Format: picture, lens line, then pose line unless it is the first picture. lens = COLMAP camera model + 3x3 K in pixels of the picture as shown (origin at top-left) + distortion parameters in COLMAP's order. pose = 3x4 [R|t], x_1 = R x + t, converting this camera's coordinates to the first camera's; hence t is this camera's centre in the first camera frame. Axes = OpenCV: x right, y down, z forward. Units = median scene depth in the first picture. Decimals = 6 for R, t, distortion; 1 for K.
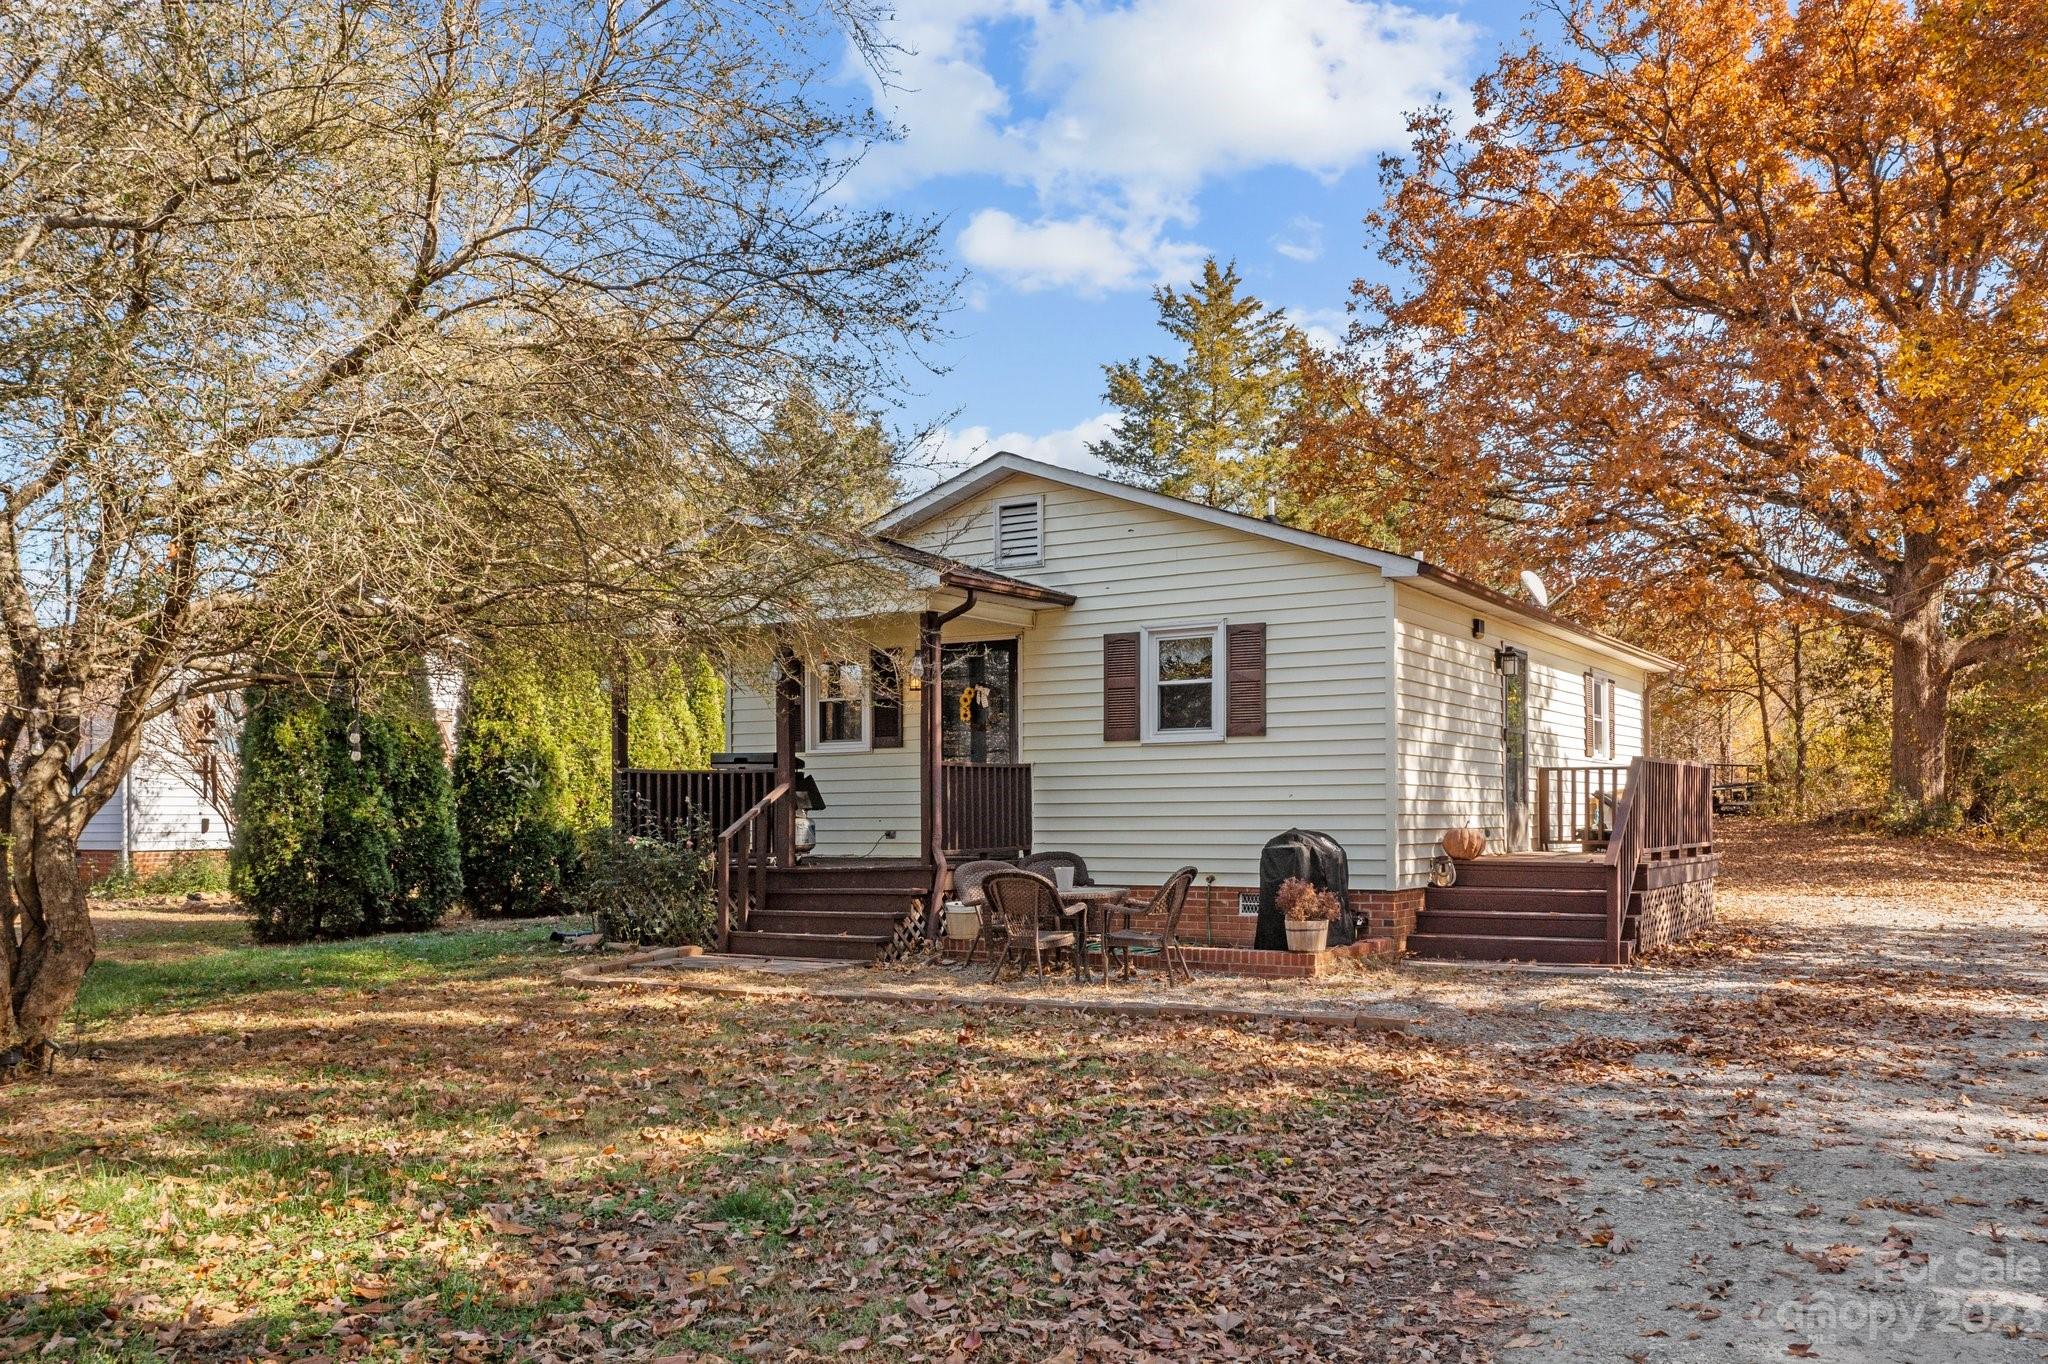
lens RADIAL K [[1665.4, 0, 1020.9], [0, 1665.4, 806.2], [0, 0, 1]] dist [0.002218, 0.002007]
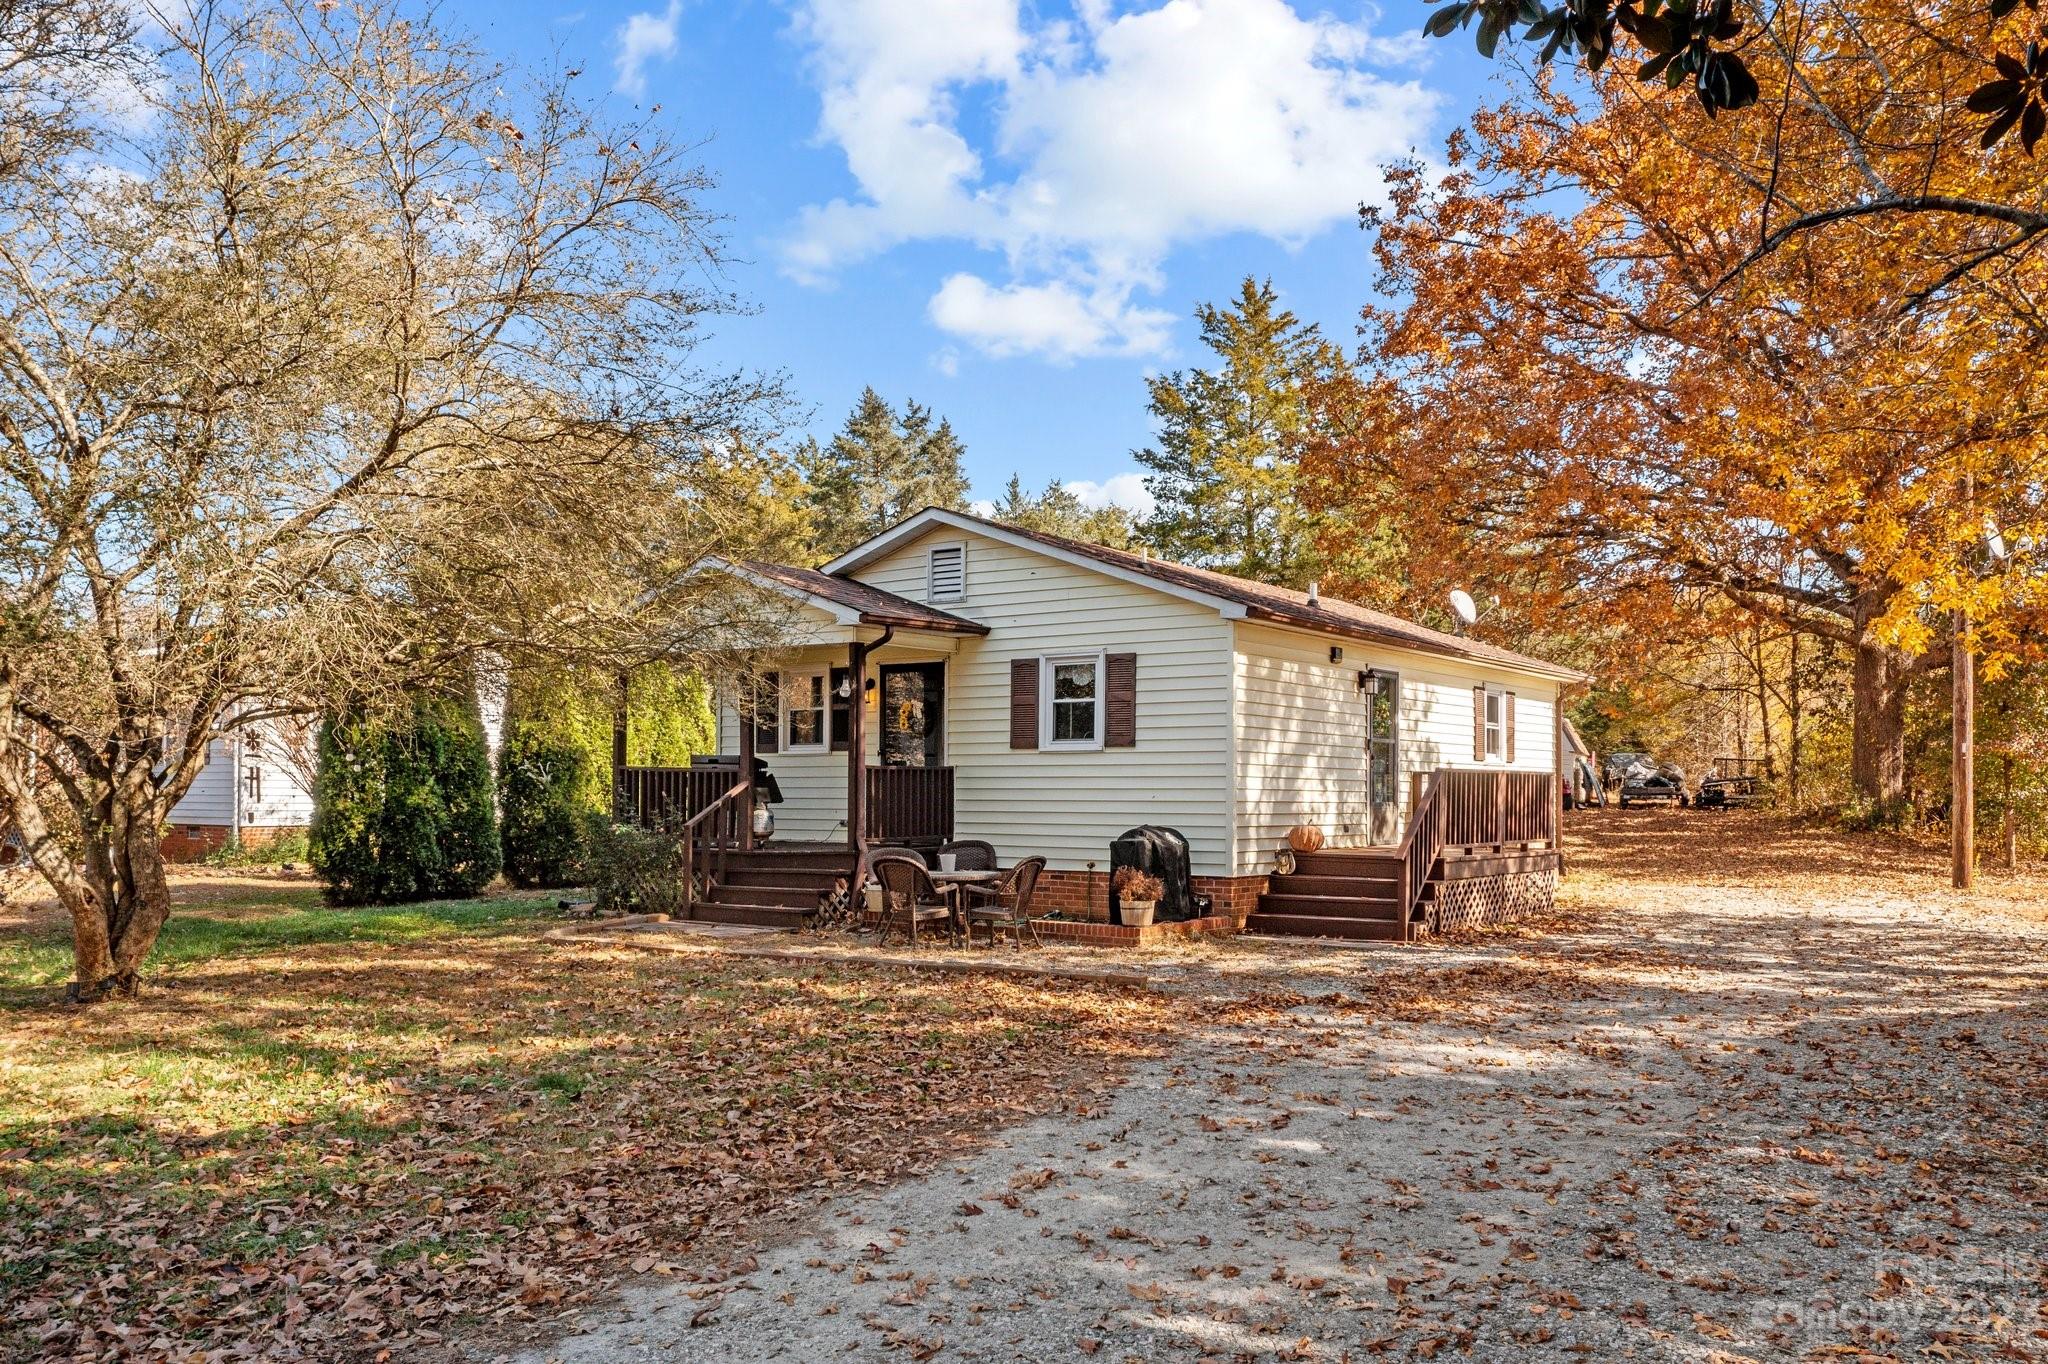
lens RADIAL K [[1653.8, 0, 1024.4], [0, 1653.8, 773.5], [0, 0, 1]] dist [0.003118, 0.002504]
pose [[0.997707, 0.010831, -0.066805, 0.140145], [-0.011263, 0.999918, -0.006086, -0.014128], [0.066734, 0.006825, 0.997747, -0.186681]]
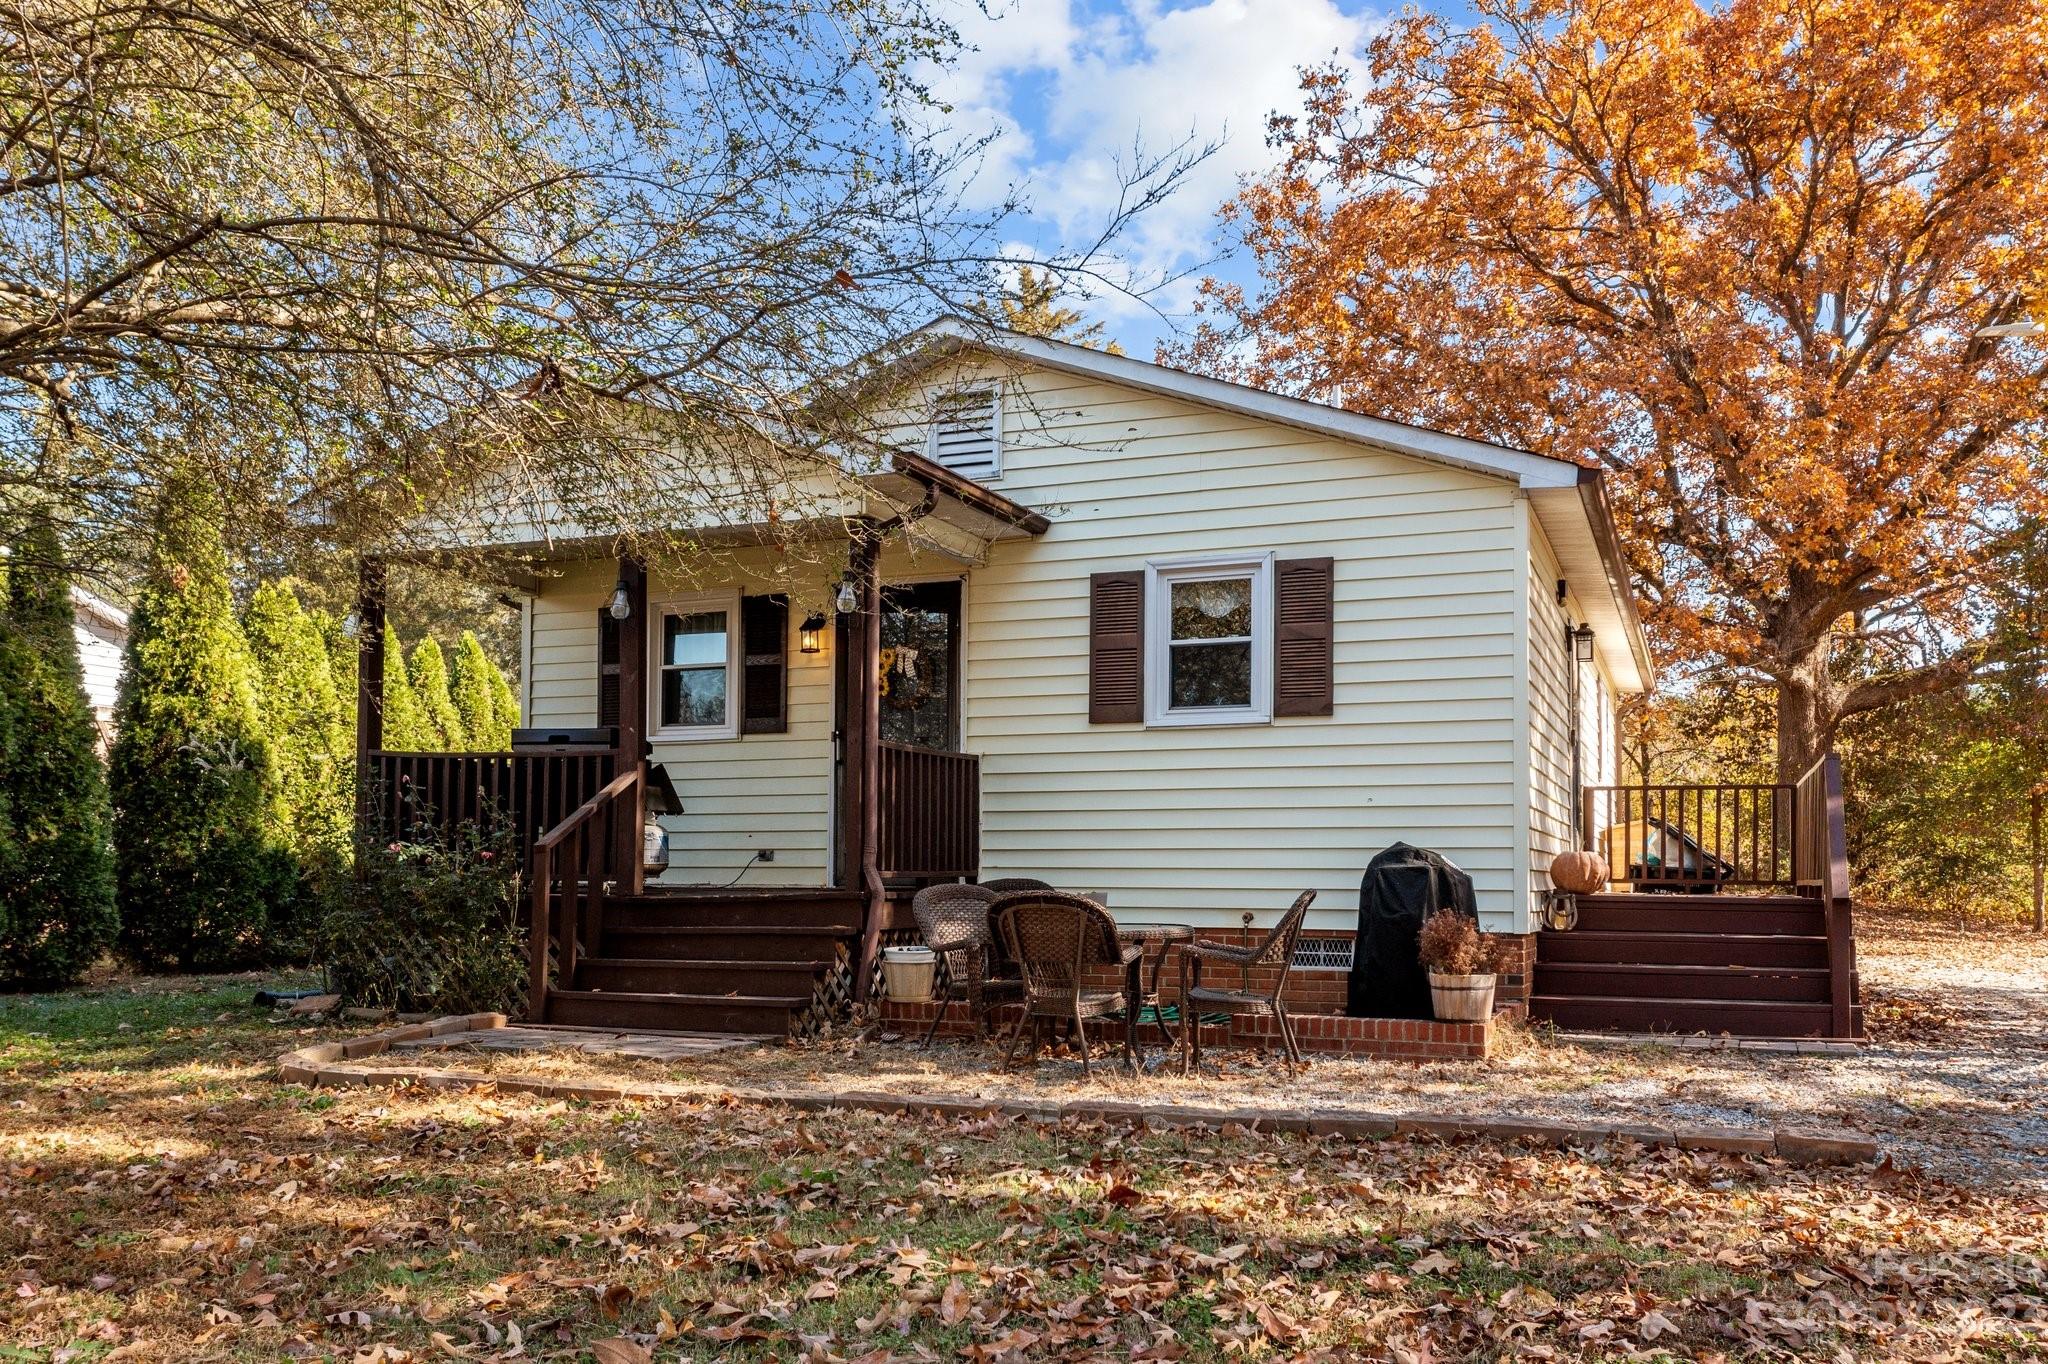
lens RADIAL K [[1674.0, 0, 1027.6], [0, 1674.0, 827.4], [0, 0, 1]] dist [-0.000439, 0.007990]
pose [[0.986697, 0.017284, 0.161648, -0.091234], [-0.012932, 0.999526, -0.027938, 0.025714], [-0.162054, 0.025476, 0.986453, 0.302685]]
